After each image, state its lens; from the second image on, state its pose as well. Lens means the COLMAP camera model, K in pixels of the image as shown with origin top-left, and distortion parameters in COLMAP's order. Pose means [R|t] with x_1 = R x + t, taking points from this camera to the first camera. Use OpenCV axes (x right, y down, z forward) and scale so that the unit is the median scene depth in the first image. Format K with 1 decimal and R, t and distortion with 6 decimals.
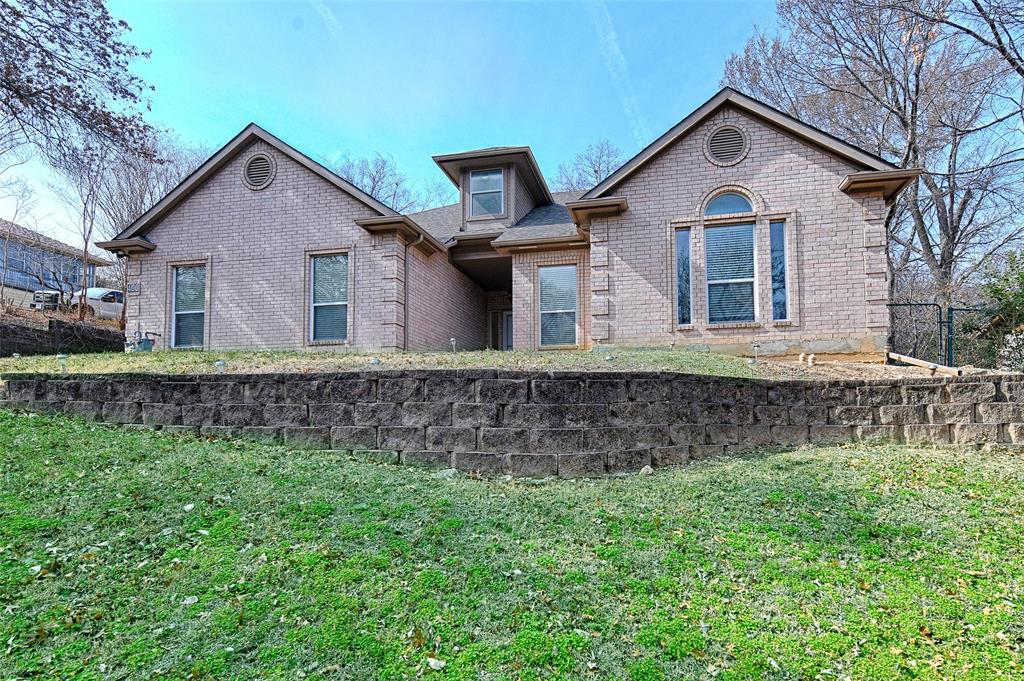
lens RADIAL K [[422.4, 0, 510.0], [0, 422.4, 344.5], [0, 0, 1]] dist [0.008227, -0.001425]
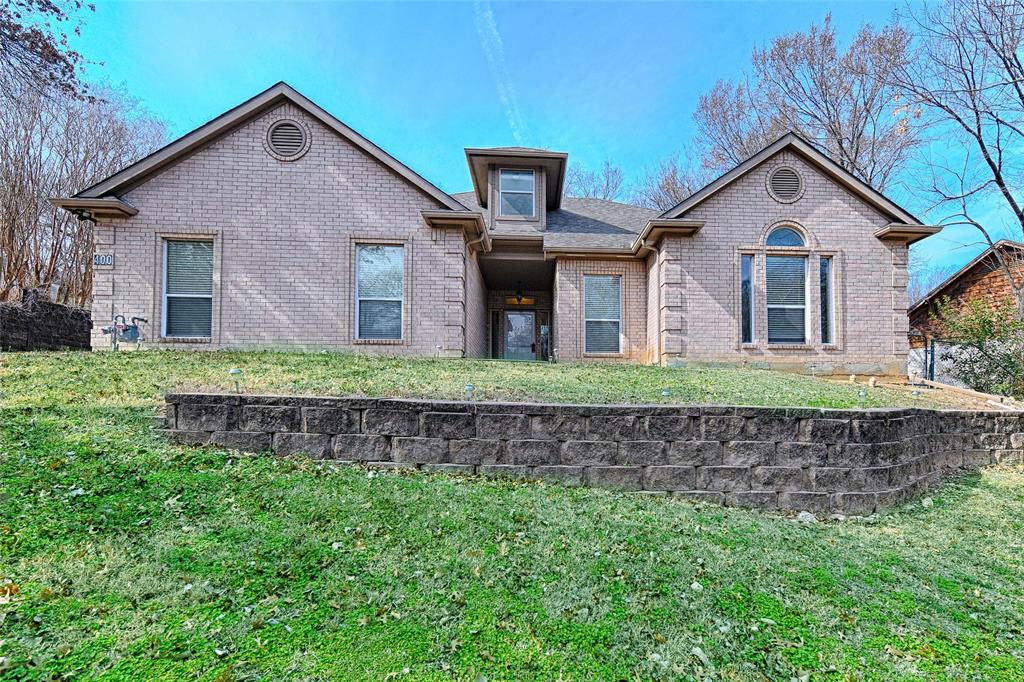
lens RADIAL K [[408.5, 0, 512.1], [0, 408.5, 344.4], [0, 0, 1]] dist [0.006820, -0.000408]
pose [[0.974627, 0.042390, 0.219783, -0.417223], [-0.047304, 0.998733, 0.017139, -0.032796], [-0.218778, -0.027101, 0.975398, 0.091910]]
